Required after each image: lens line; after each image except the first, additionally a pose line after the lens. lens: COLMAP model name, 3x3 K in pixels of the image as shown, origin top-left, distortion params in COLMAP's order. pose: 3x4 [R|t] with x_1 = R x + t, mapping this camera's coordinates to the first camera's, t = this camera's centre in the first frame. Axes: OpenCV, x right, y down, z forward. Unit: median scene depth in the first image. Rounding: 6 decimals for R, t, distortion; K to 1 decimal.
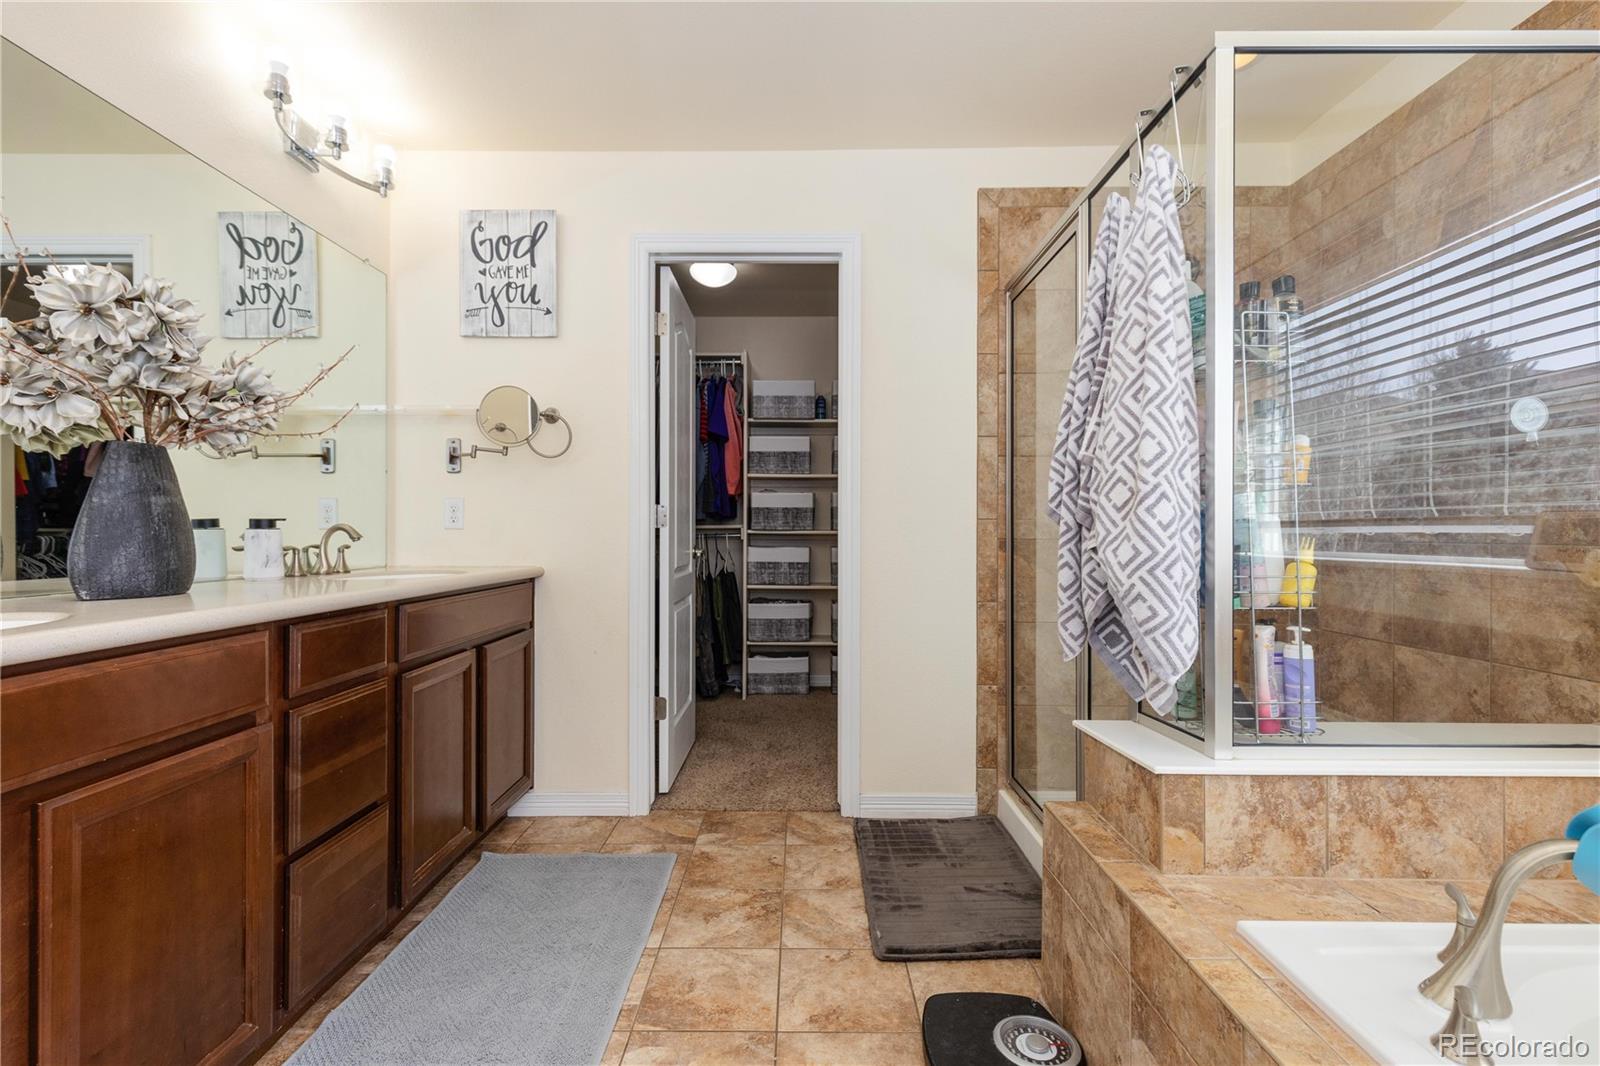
lens RADIAL K [[726.4, 0, 800.0], [0, 726.4, 531.3], [0, 0, 1]] dist [0.007378, -0.000838]
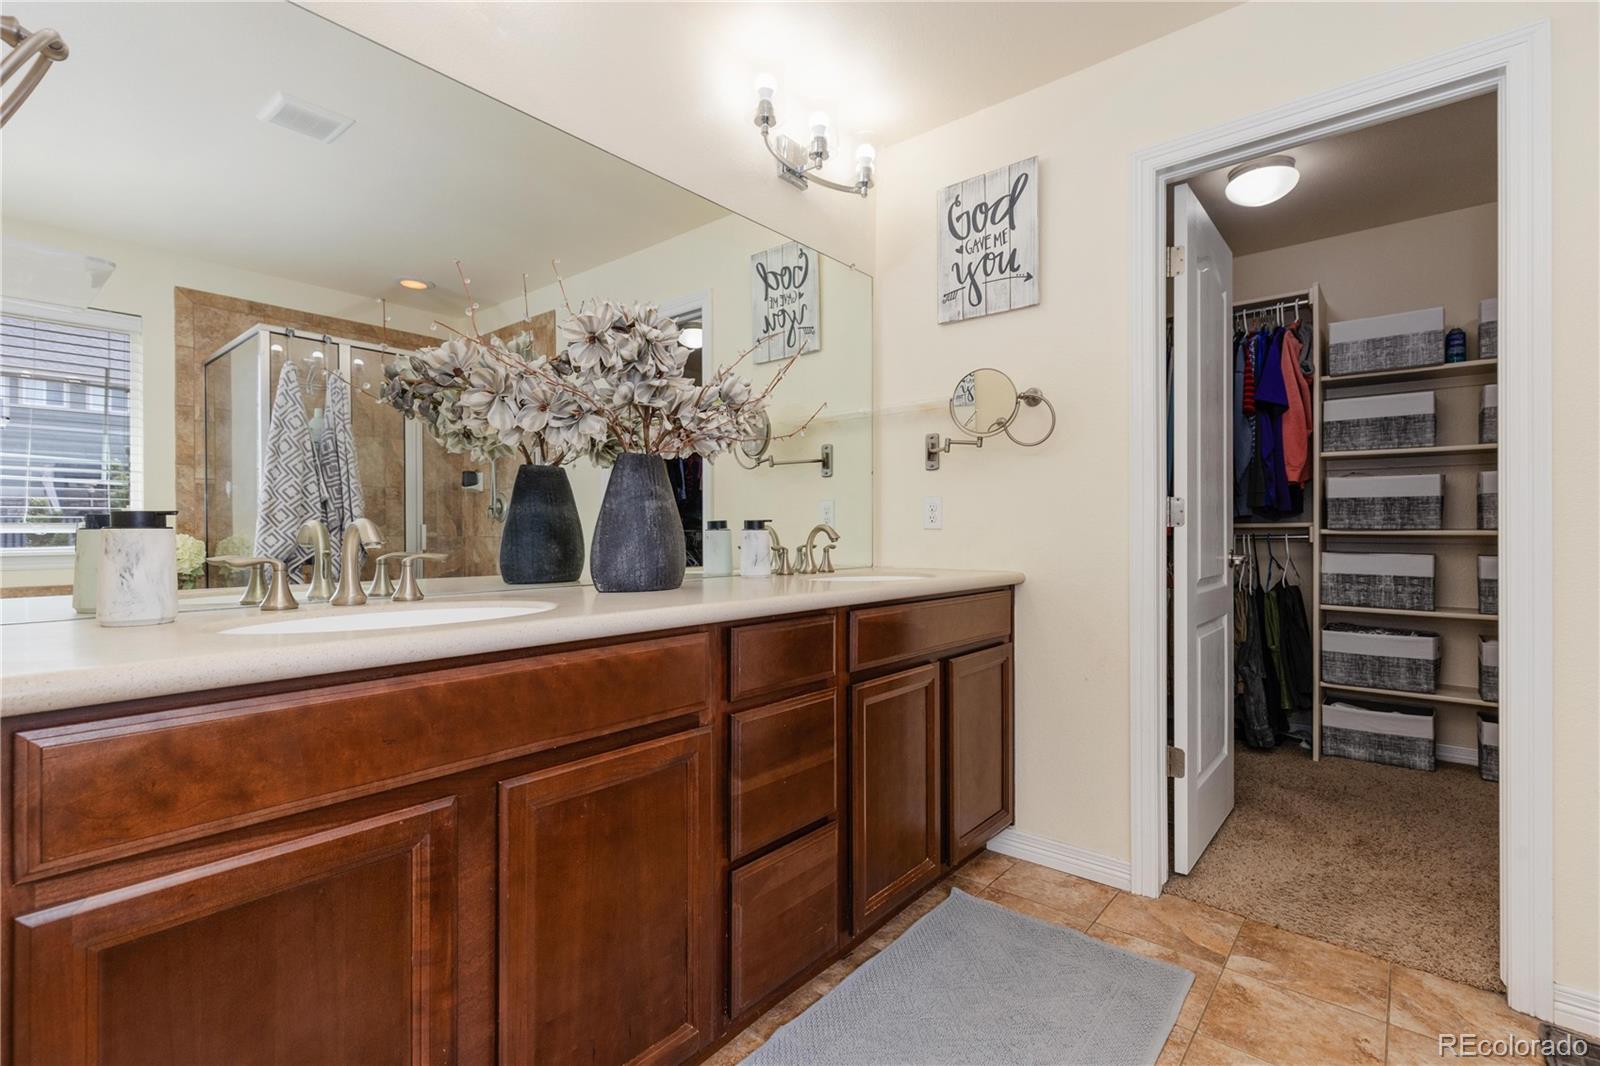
lens RADIAL K [[726.4, 0, 793.7], [0, 726.4, 530.4], [0, 0, 1]] dist [0.007378, -0.000838]
pose [[0.760904, -0.002337, -0.648860, 0.000654], [0.001496, 0.999997, -0.001848, -0.000246], [0.648863, 0.000435, 0.760905, 0.172518]]
